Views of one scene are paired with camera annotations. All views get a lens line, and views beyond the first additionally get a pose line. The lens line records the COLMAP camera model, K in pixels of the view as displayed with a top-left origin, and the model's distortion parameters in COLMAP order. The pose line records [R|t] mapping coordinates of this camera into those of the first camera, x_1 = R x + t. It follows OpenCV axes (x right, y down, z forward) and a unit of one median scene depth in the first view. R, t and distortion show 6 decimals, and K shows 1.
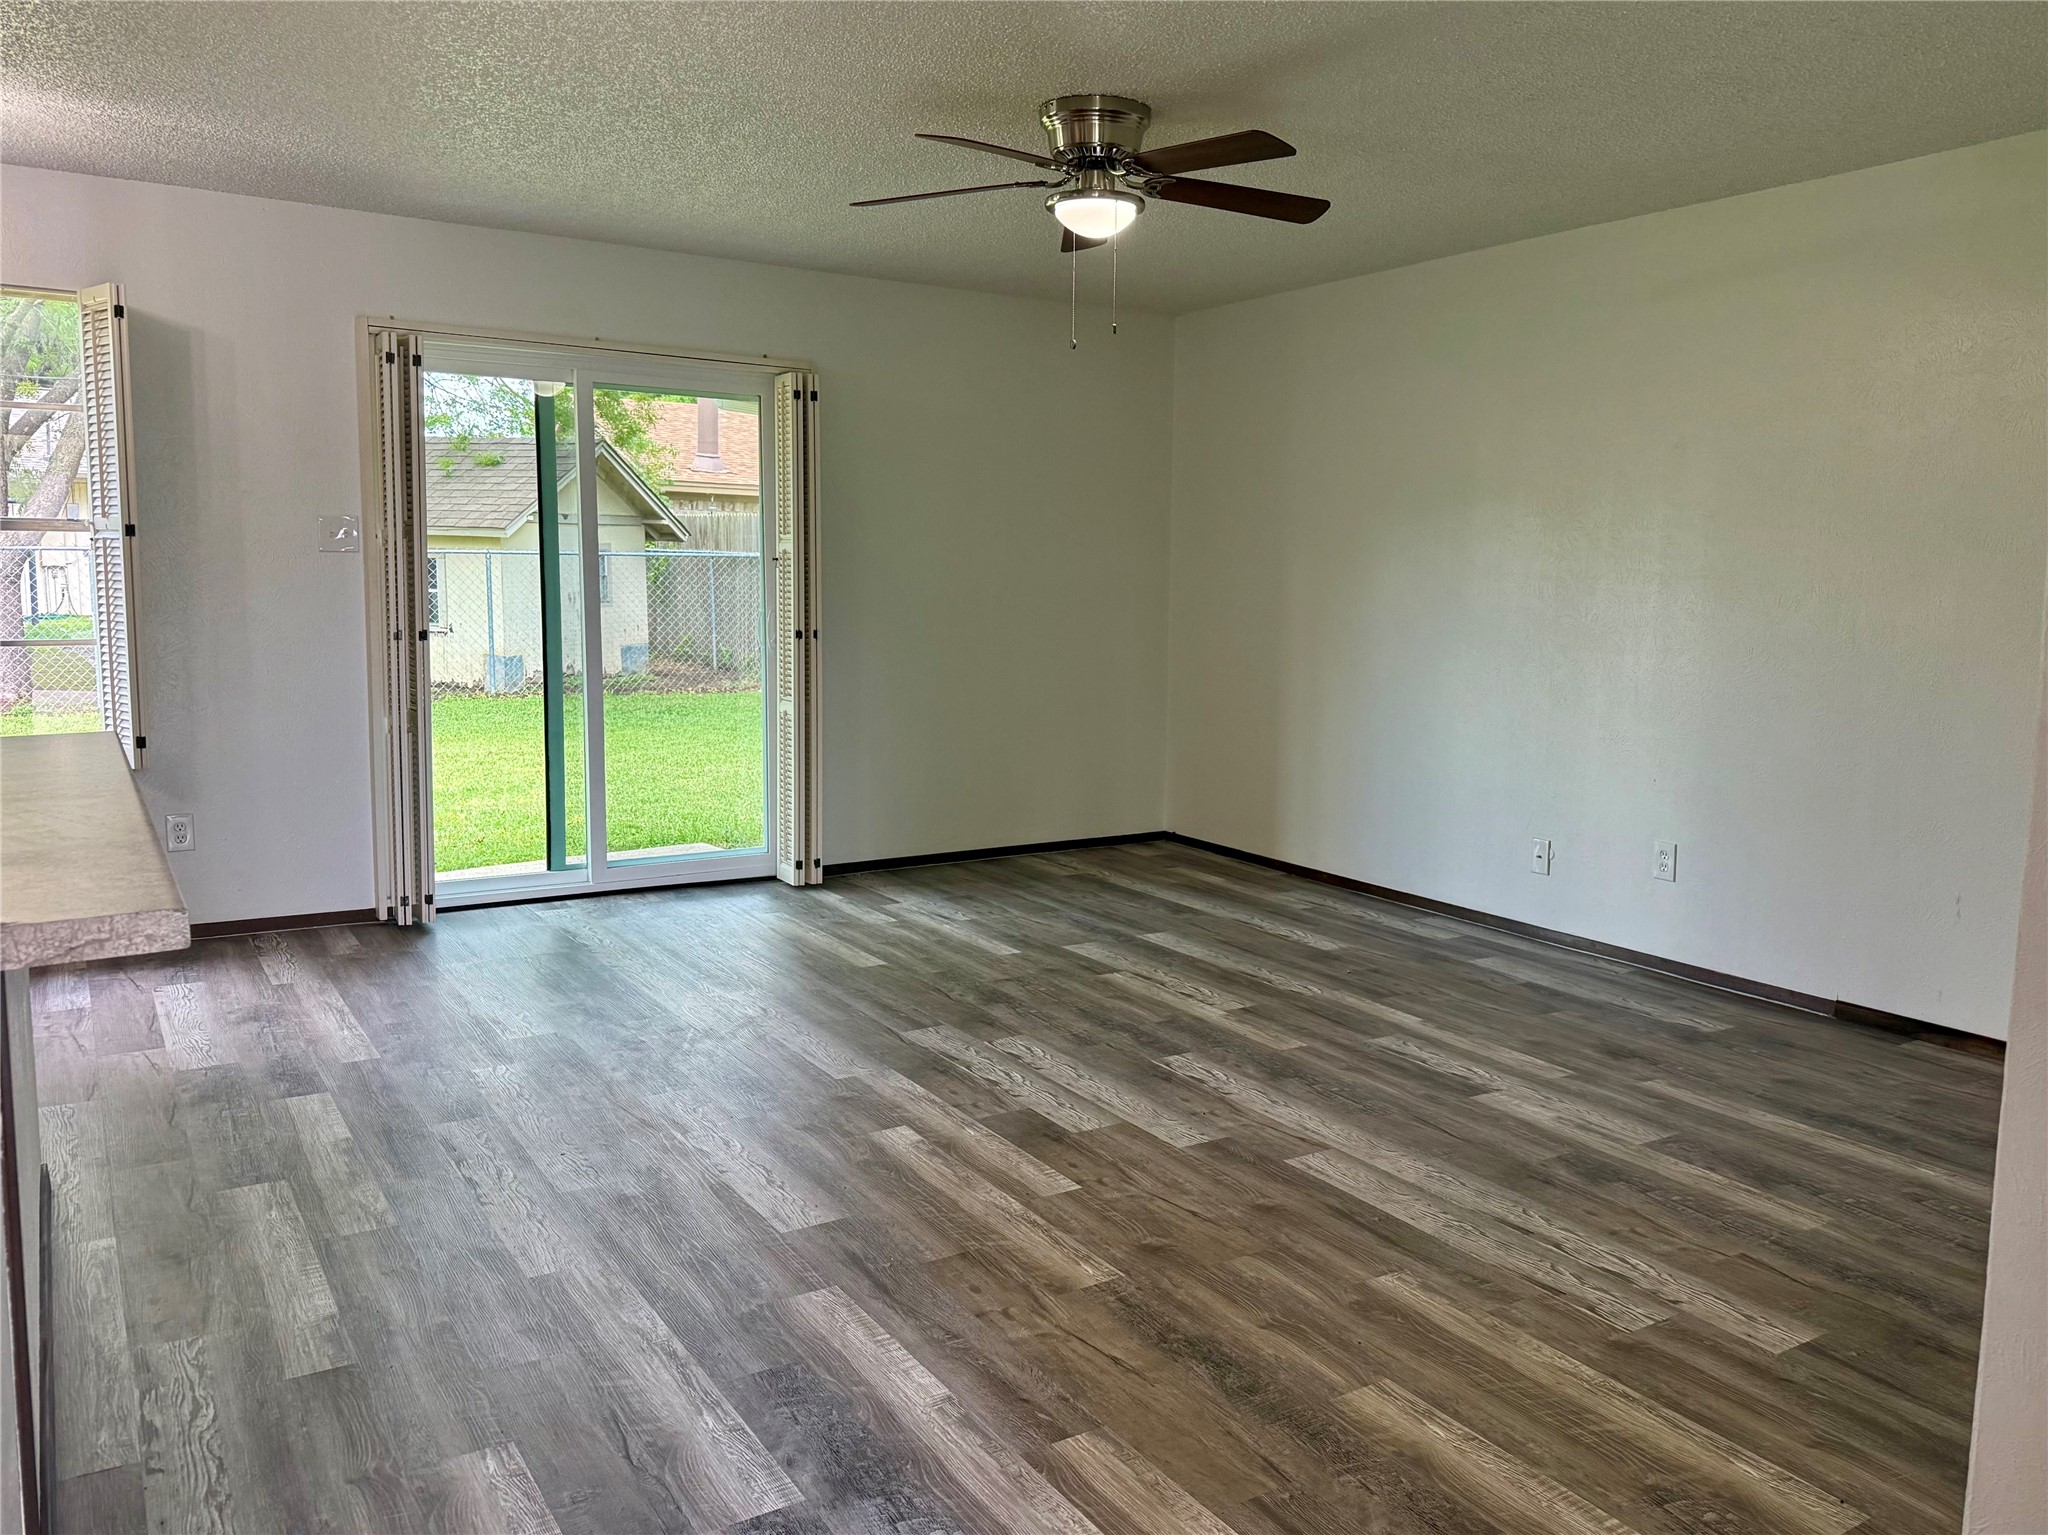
lens RADIAL K [[1523.8, 0, 1067.2], [0, 1523.8, 764.6], [0, 0, 1]] dist [0.139071, -0.170372]
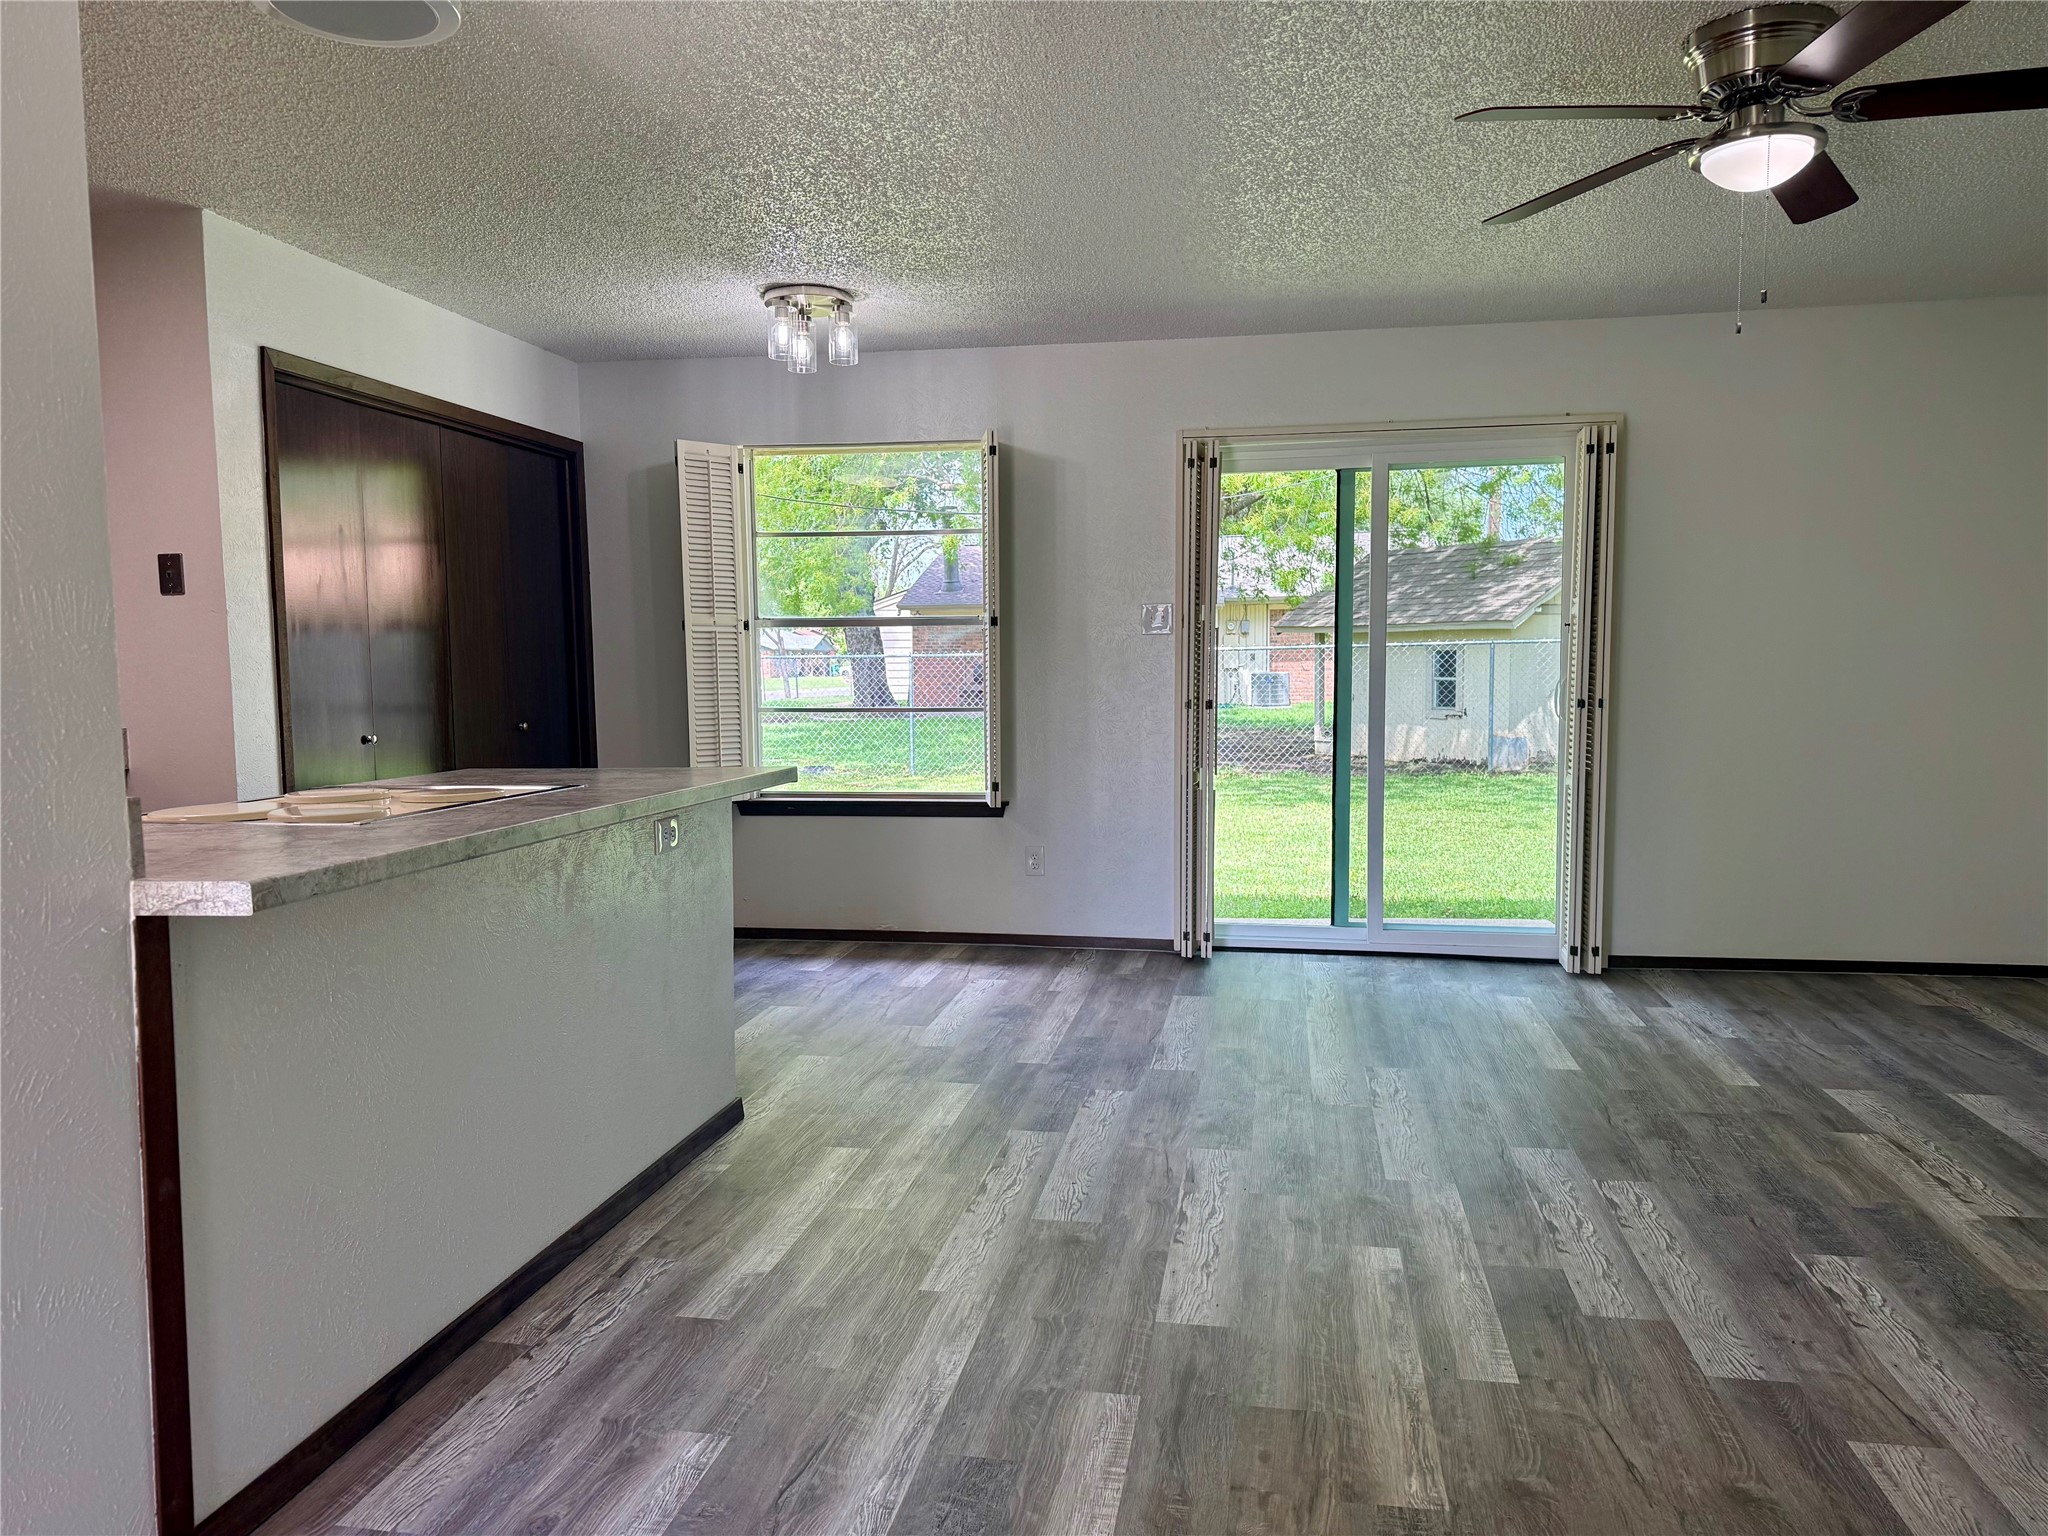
lens RADIAL K [[1383.1, 0, 1061.6], [0, 1383.1, 796.0], [0, 0, 1]] dist [0.078314, -0.081430]
pose [[0.746758, 0.044441, -0.663610, 0.240129], [-0.065865, 0.997802, -0.007296, -0.002529], [0.661827, 0.049157, 0.748043, 0.239027]]
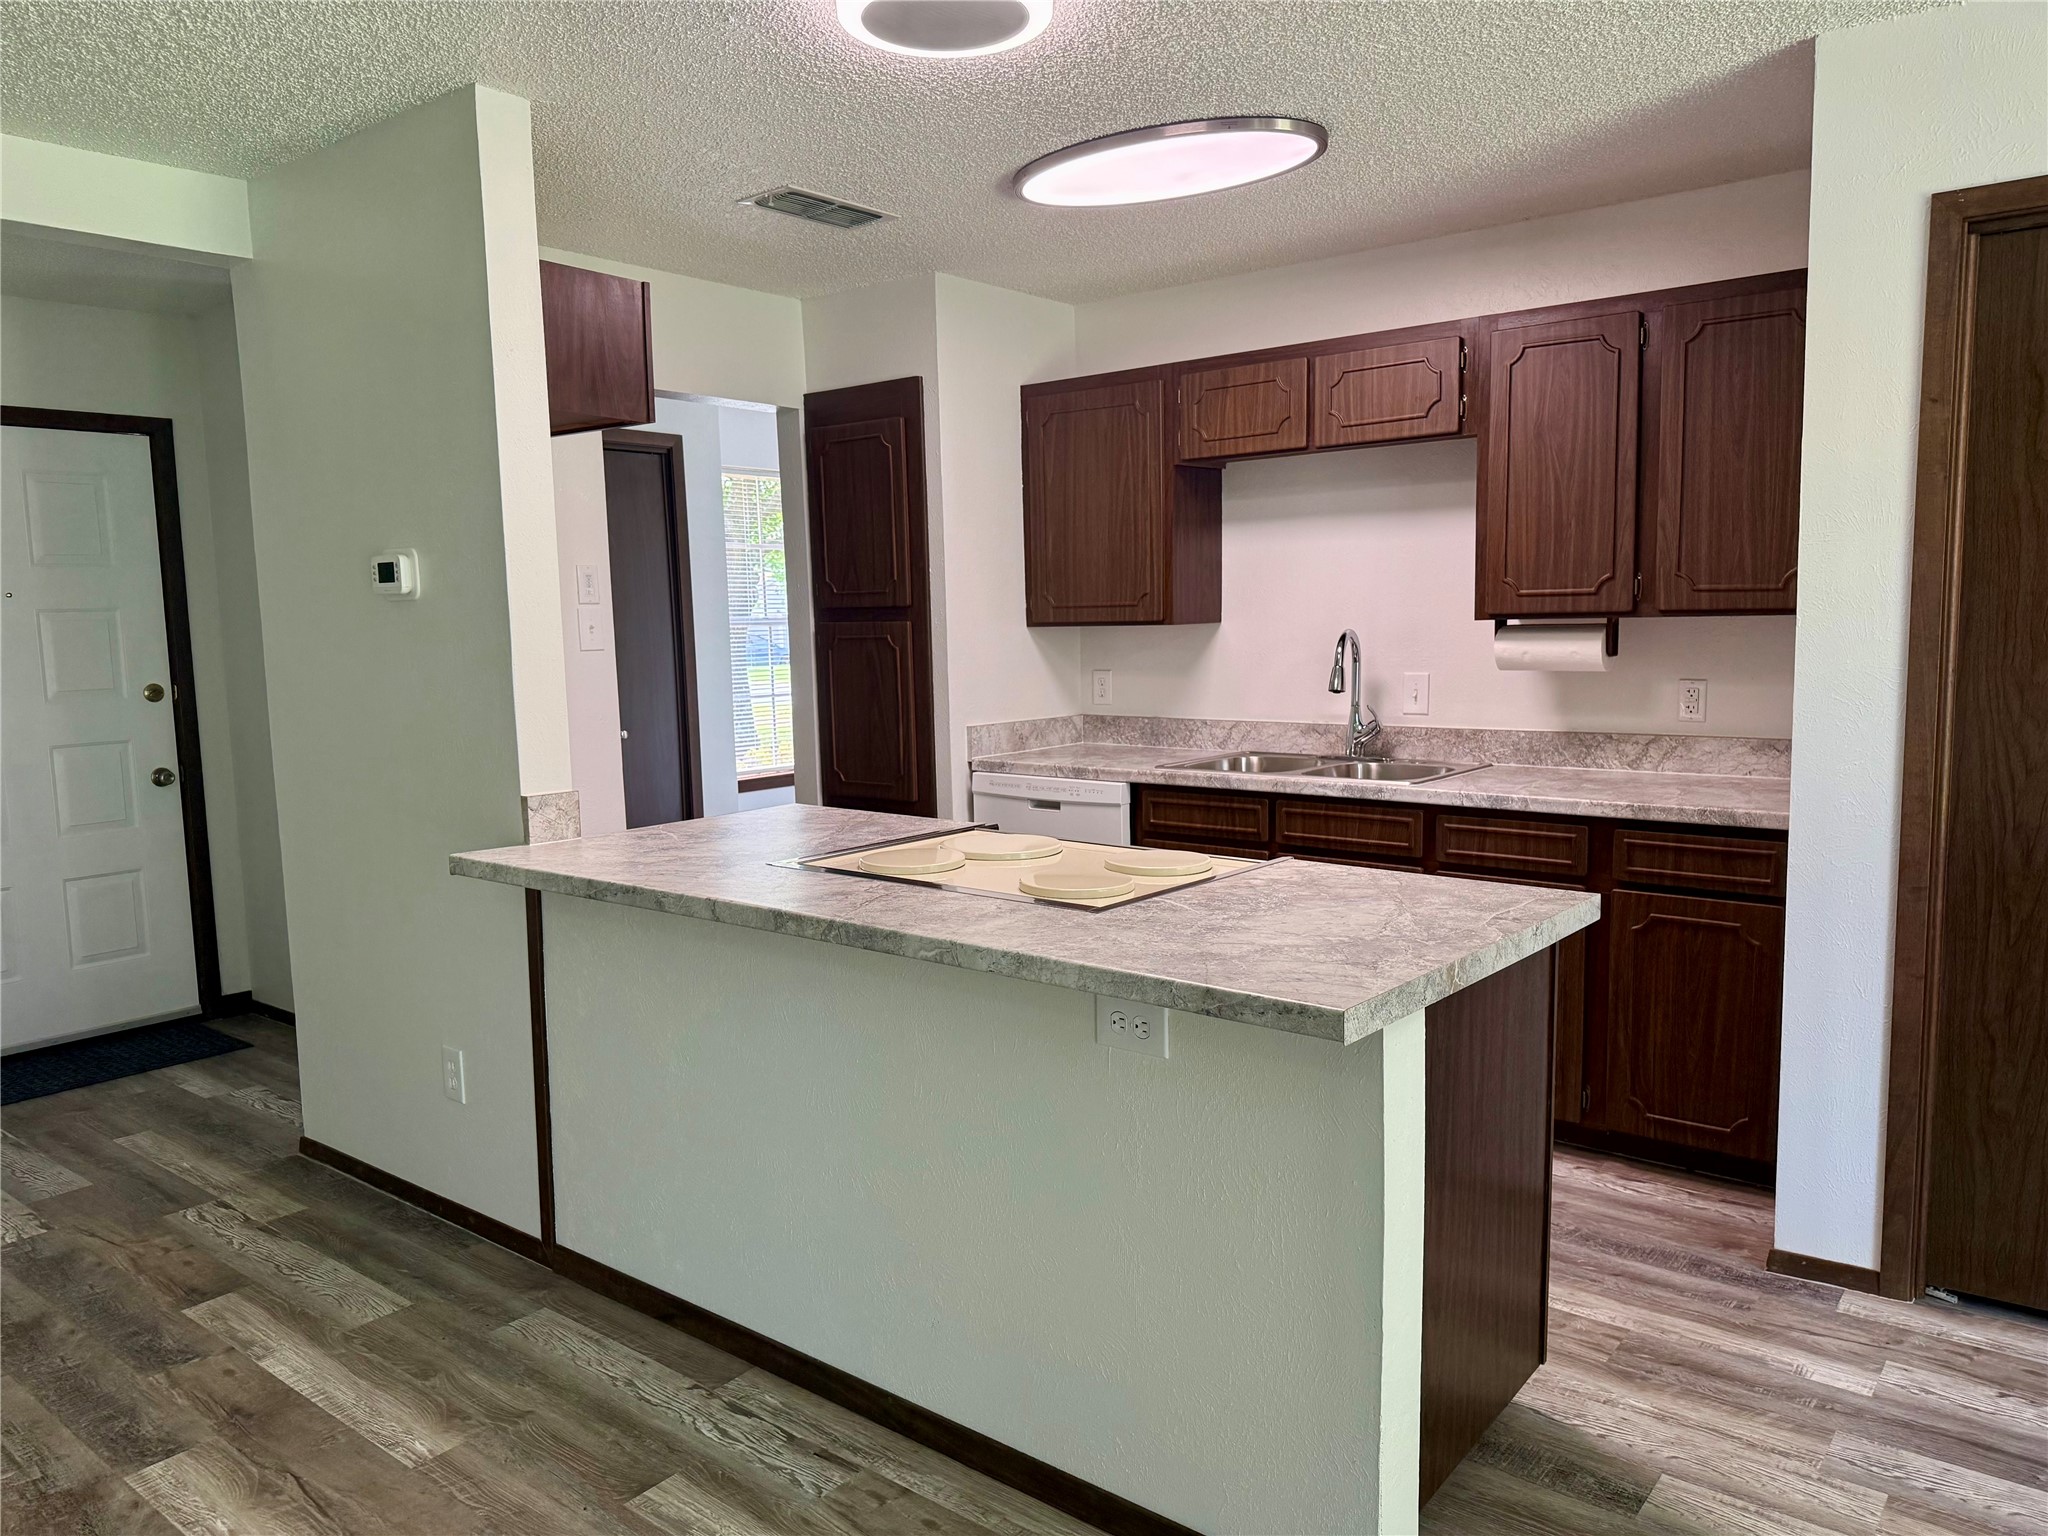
lens RADIAL K [[1441.8, 0, 1026.4], [0, 1441.8, 769.8], [0, 0, 1]] dist [0.073372, -0.092797]
pose [[-0.942779, 0.040290, -0.330976, -0.254756], [-0.038491, 0.972883, 0.228071, -0.177444], [0.331190, 0.227760, -0.915663, 1.135770]]
